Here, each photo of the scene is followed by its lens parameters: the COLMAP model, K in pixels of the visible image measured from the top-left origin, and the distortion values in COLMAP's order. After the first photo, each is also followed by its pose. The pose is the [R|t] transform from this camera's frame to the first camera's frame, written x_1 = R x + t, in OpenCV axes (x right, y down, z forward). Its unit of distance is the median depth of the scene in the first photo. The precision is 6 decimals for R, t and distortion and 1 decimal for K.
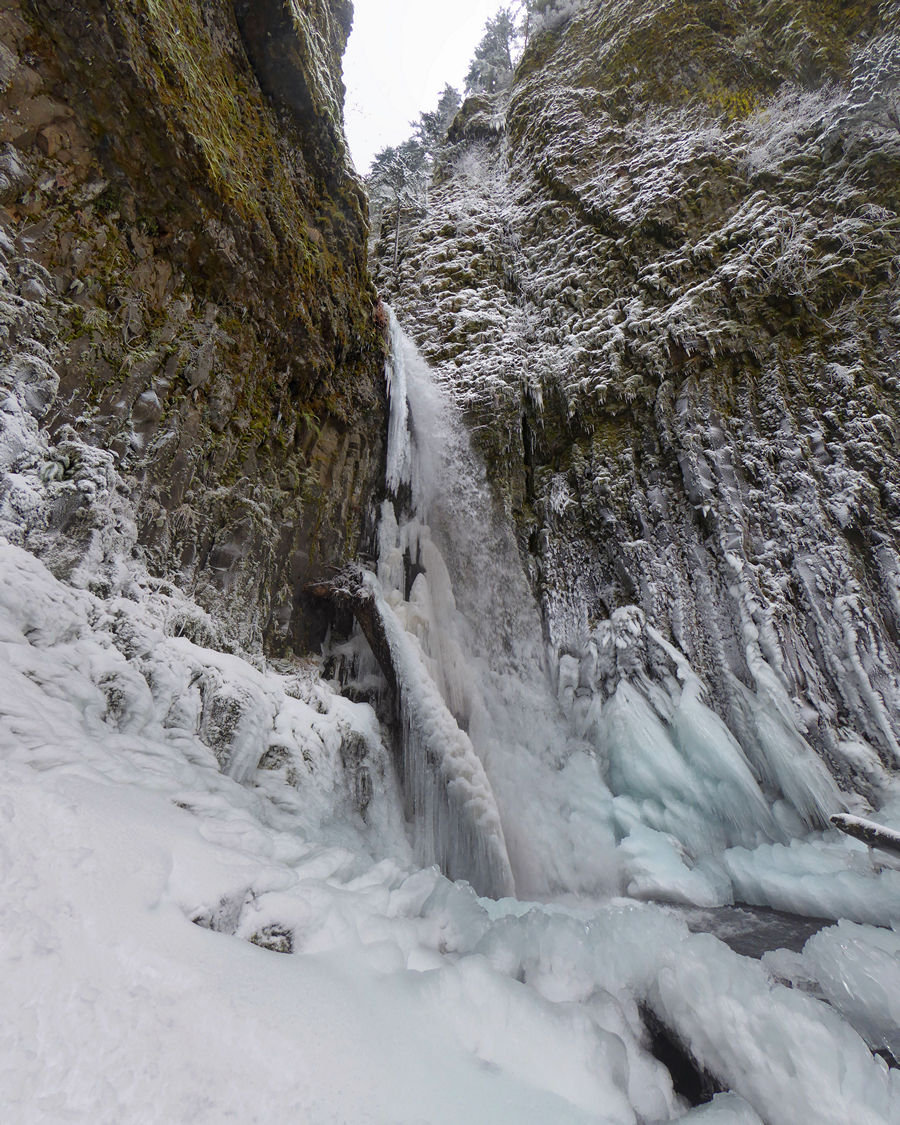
lens RADIAL K [[502.4, 0, 435.7], [0, 502.4, 514.7], [0, 0, 1]] dist [0.012717, -0.004087]
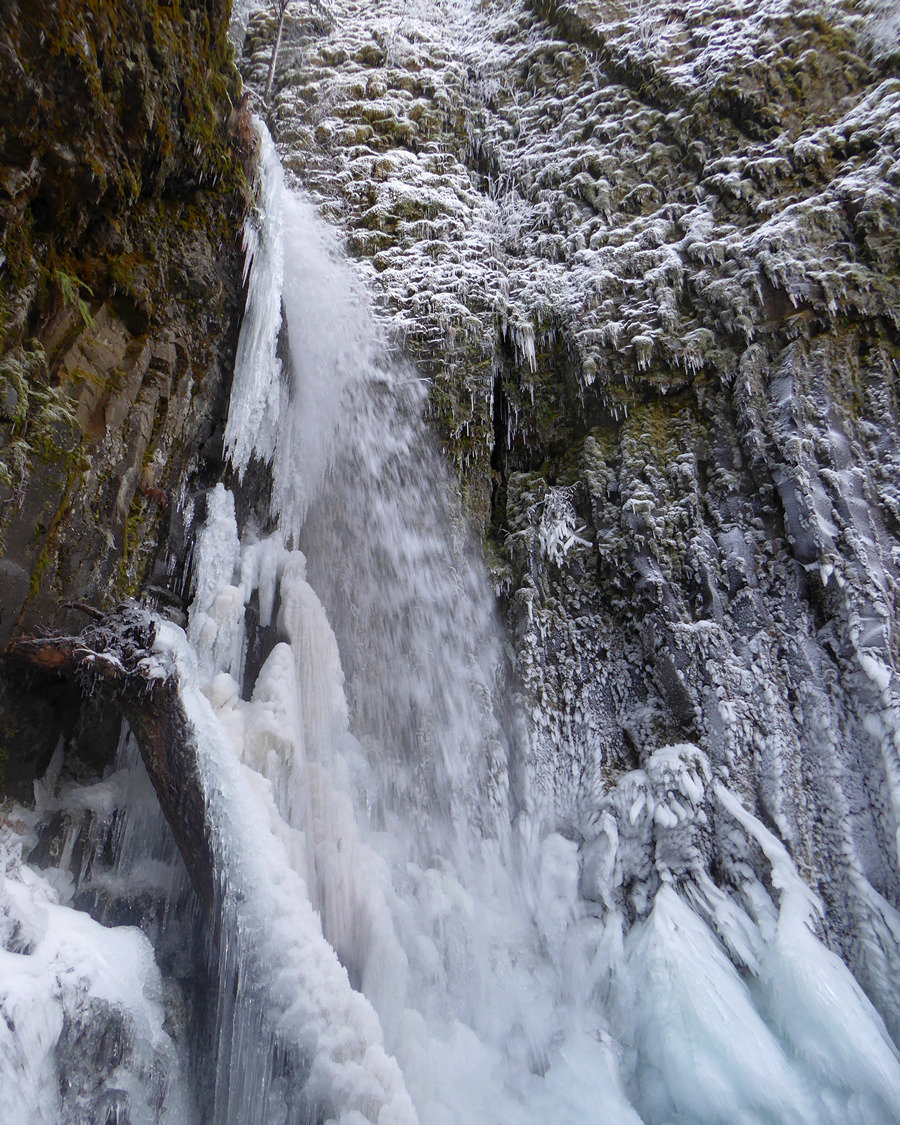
lens RADIAL K [[856.7, 0, 444.4], [0, 856.7, 552.9], [0, 0, 1]] dist [-0.041701, 0.030611]
pose [[0.975797, 0.102877, 0.192970, -0.043830], [-0.092249, 0.993722, -0.063301, 0.068674], [-0.198270, 0.043967, 0.979161, 0.197129]]
